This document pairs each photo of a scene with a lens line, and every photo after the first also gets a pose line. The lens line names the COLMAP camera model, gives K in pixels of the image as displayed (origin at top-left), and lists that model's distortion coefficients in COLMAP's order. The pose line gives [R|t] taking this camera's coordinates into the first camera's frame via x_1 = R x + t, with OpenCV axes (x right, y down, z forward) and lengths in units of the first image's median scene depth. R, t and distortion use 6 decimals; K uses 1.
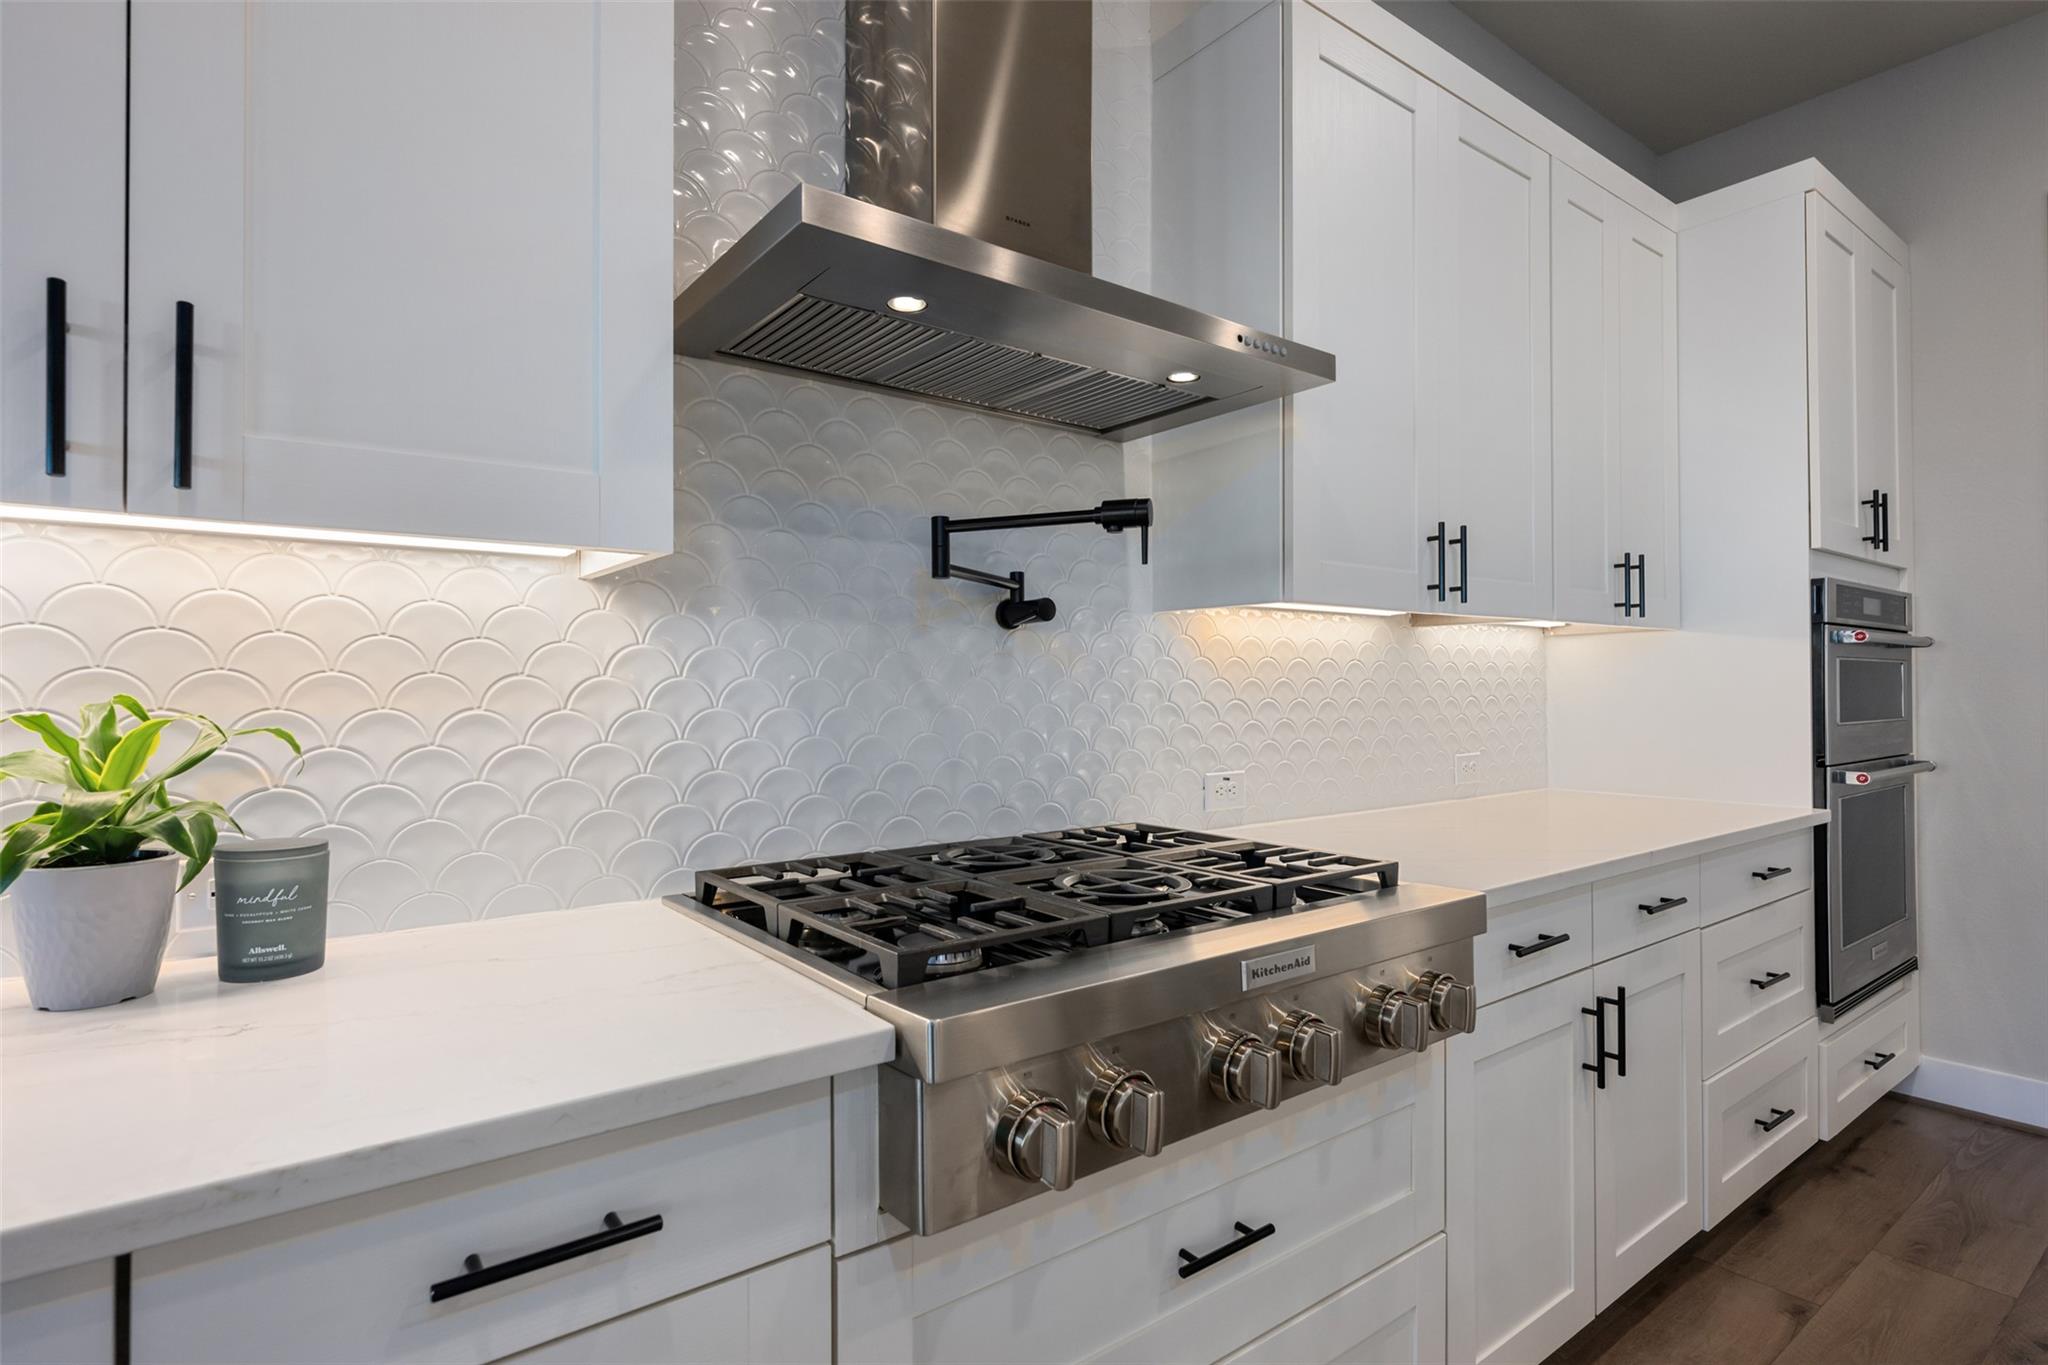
lens RADIAL K [[1020.8, 0, 1022.1], [0, 1020.8, 680.7], [0, 0, 1]] dist [-0.000758, -0.000101]
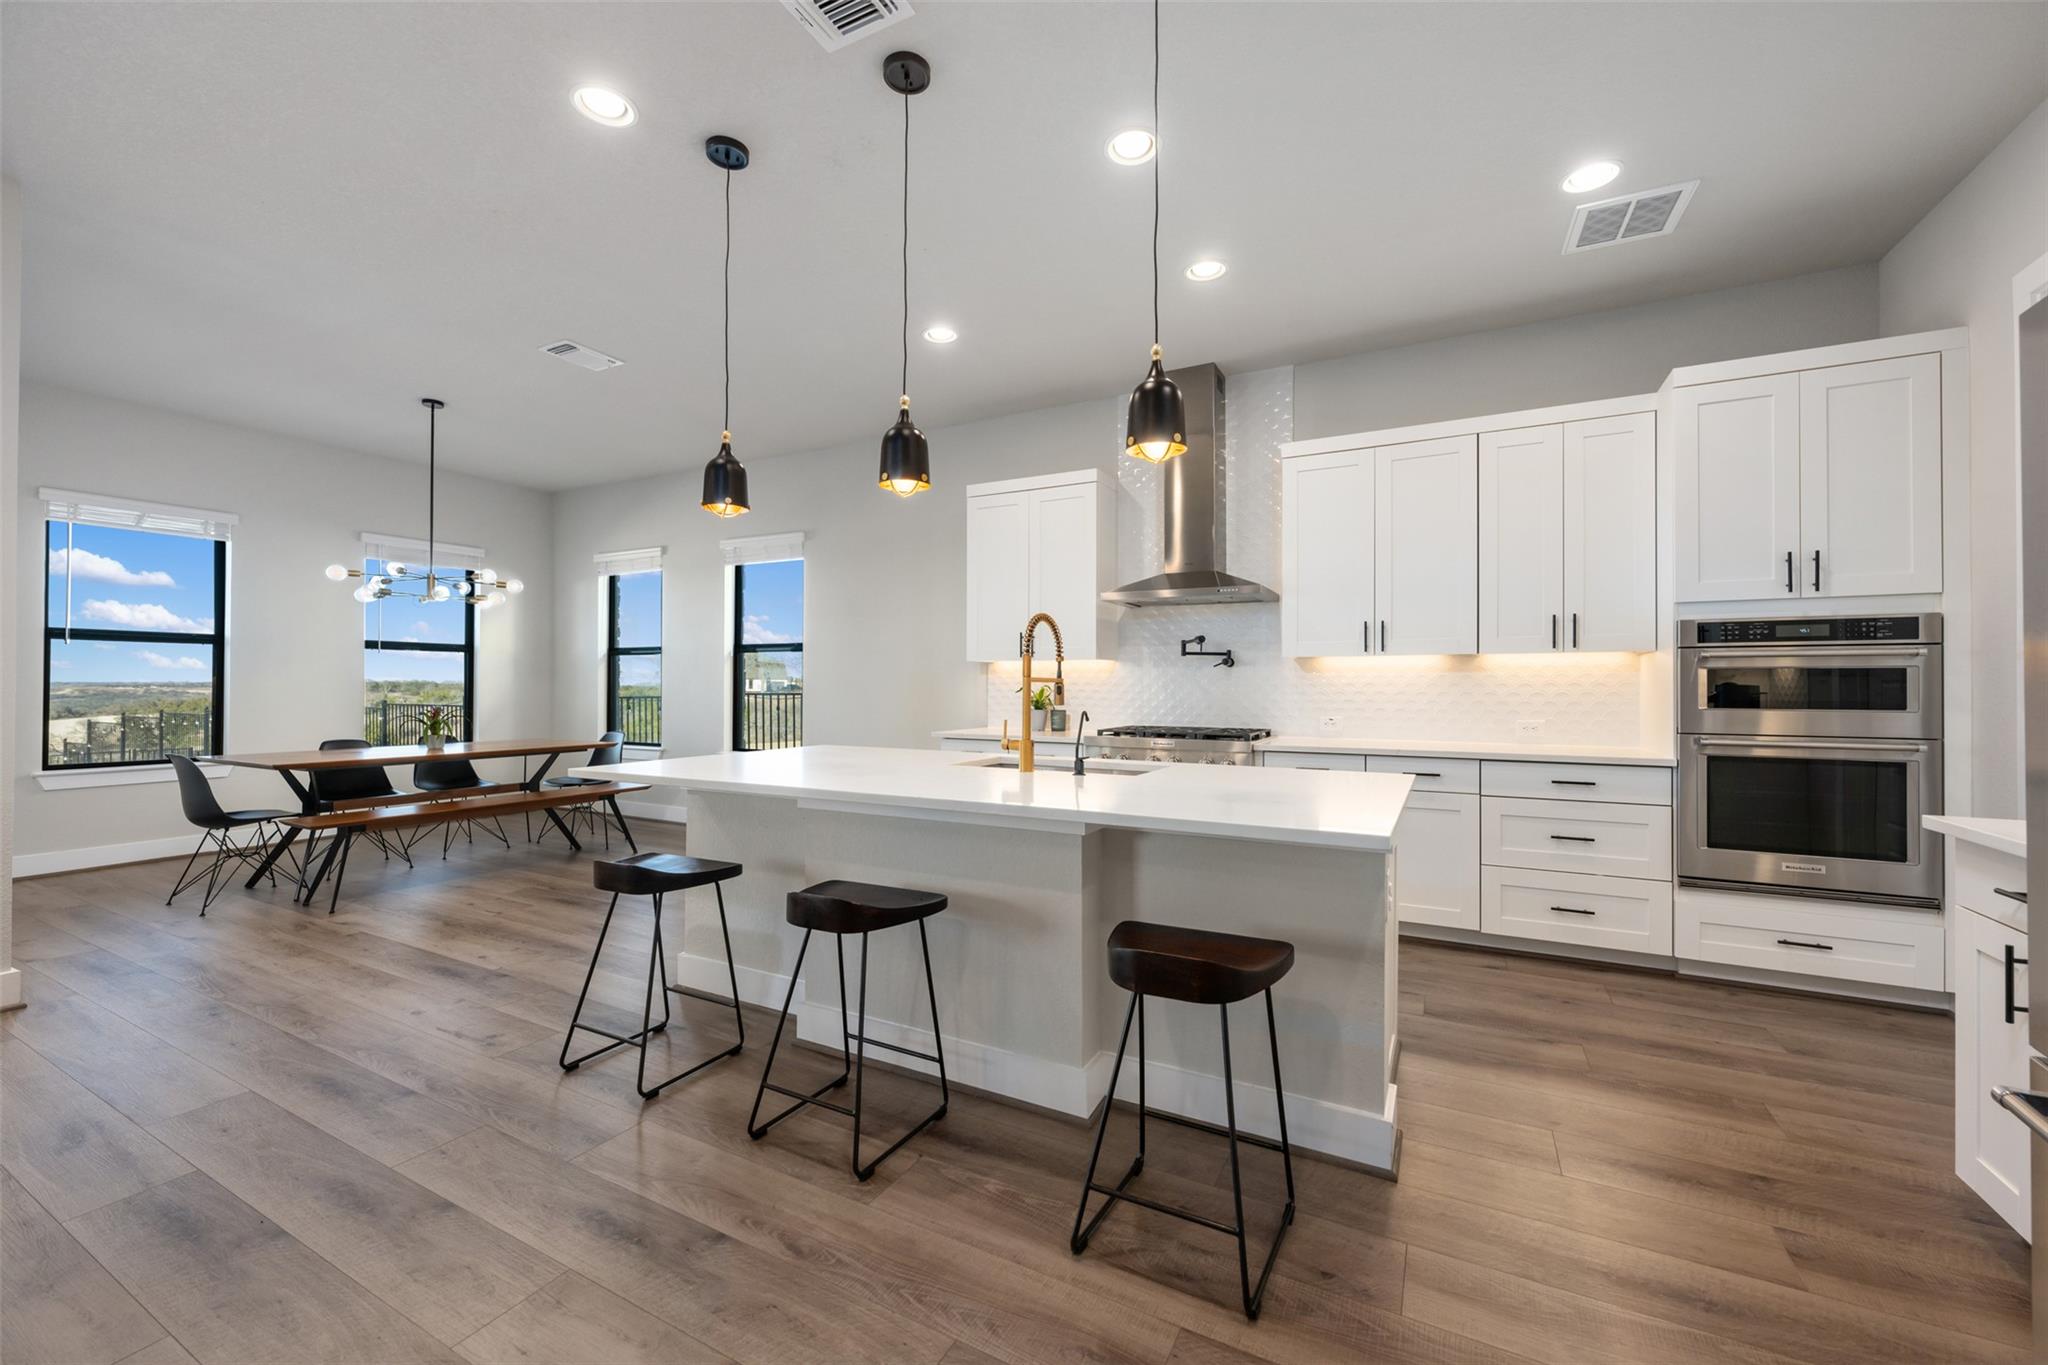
lens RADIAL K [[807.3, 0, 1024.0], [0, 807.3, 682.5], [0, 0, 1]] dist [0.000011, -0.000490]
pose [[0.422757, 0.000678, -0.906243, 2.106301], [0.002422, 0.999995, 0.001878, -0.006459], [0.906240, -0.002989, 0.422753, -0.726439]]
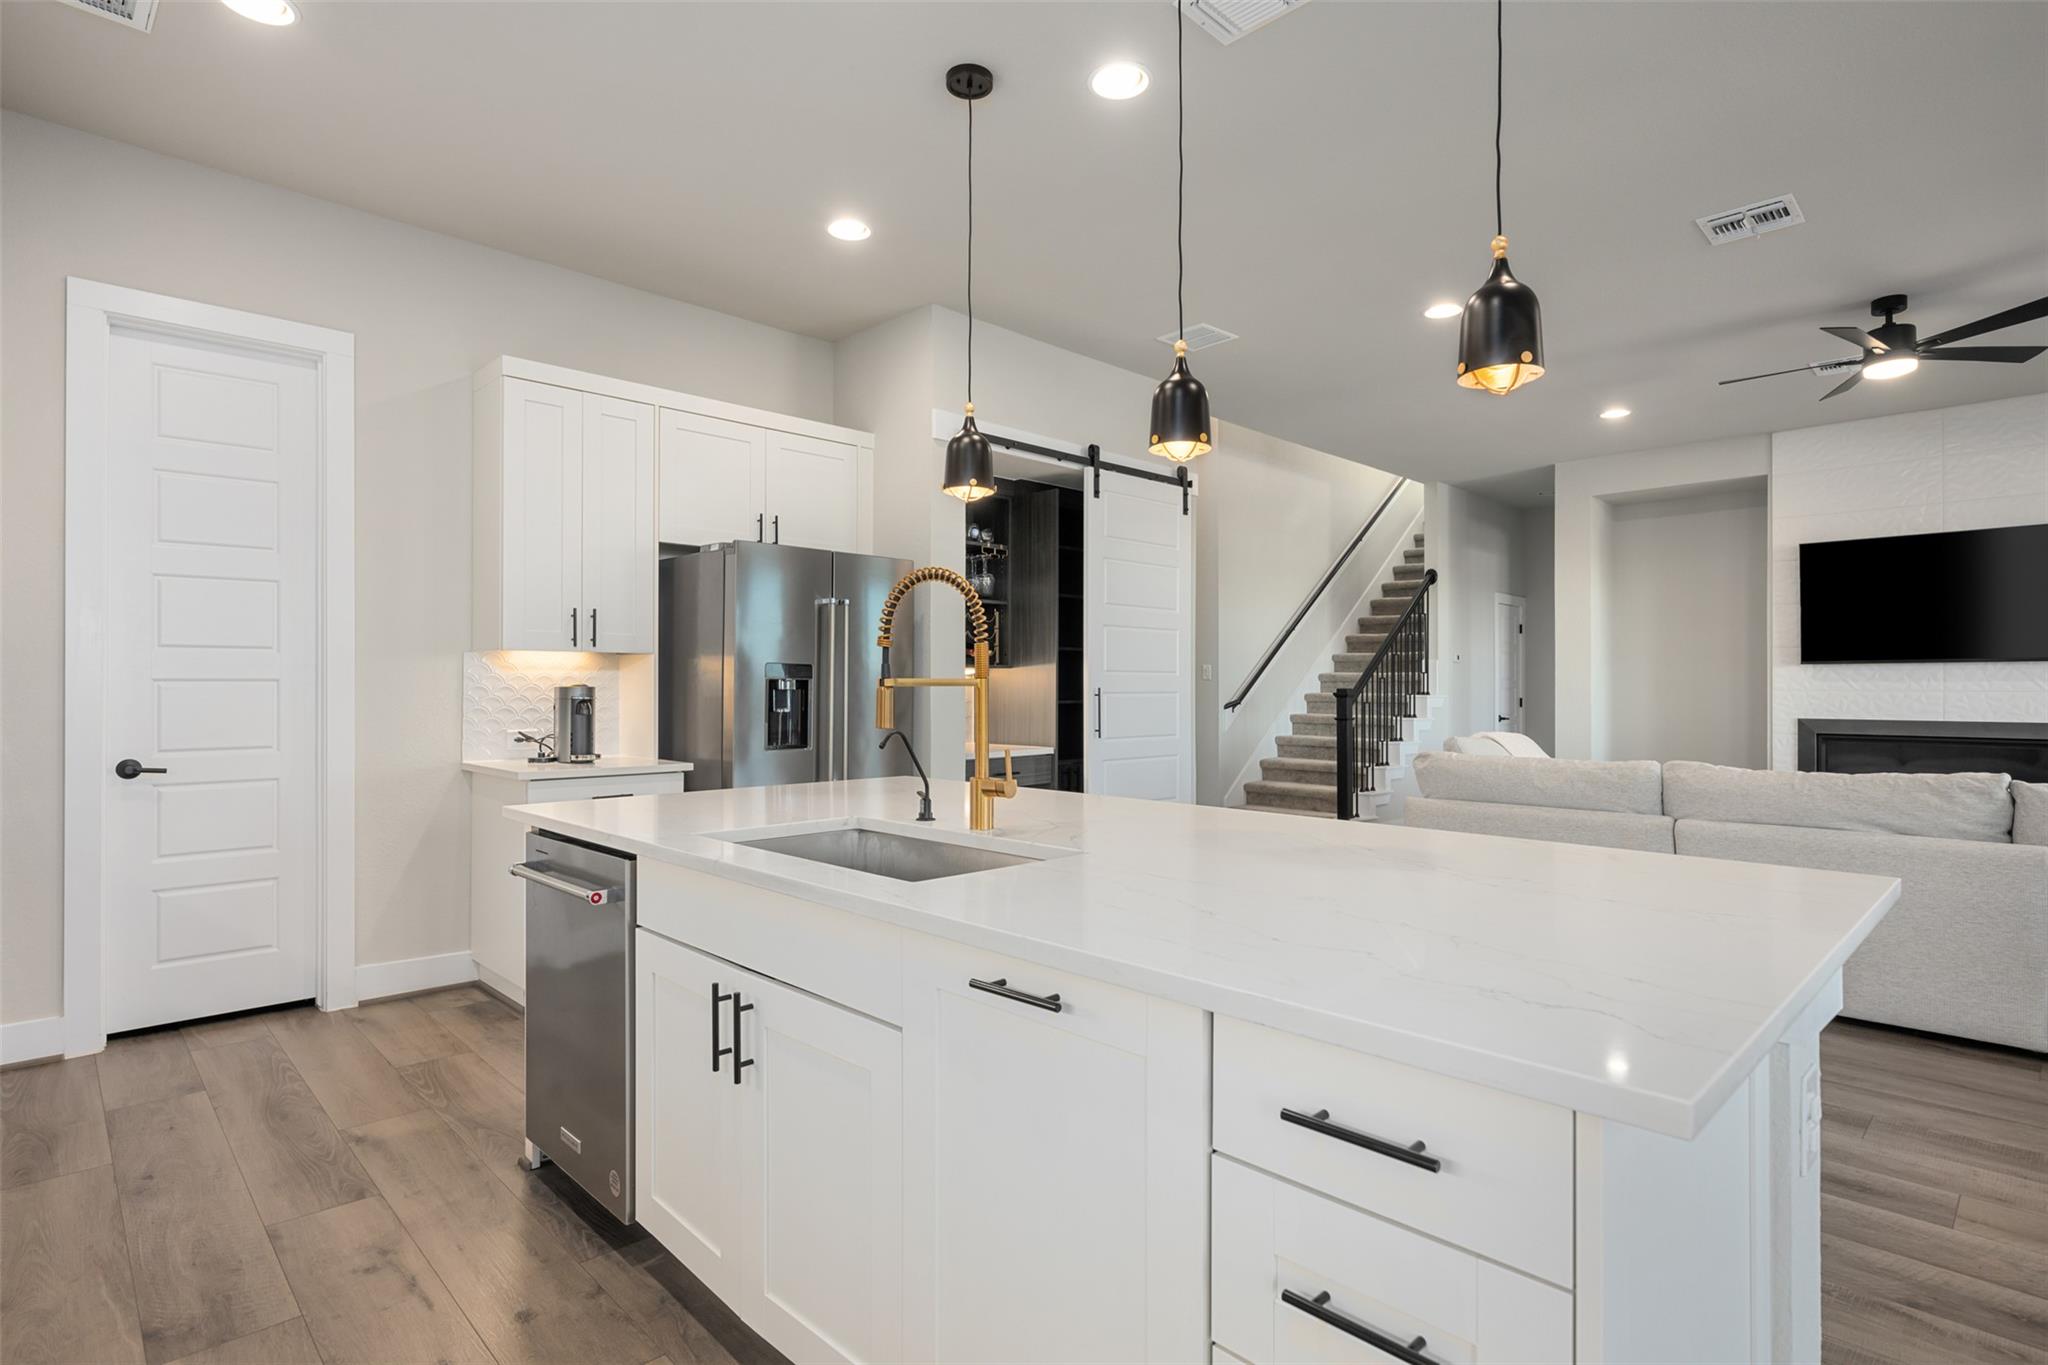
lens RADIAL K [[1020.8, 0, 1022.1], [0, 1020.8, 680.7], [0, 0, 1]] dist [-0.000758, -0.000101]
pose [[-0.125358, 0.010268, 0.992058, -0.502495], [-0.009562, 0.999887, -0.011558, 0.002379], [-0.992066, -0.010935, -0.125246, 0.034571]]
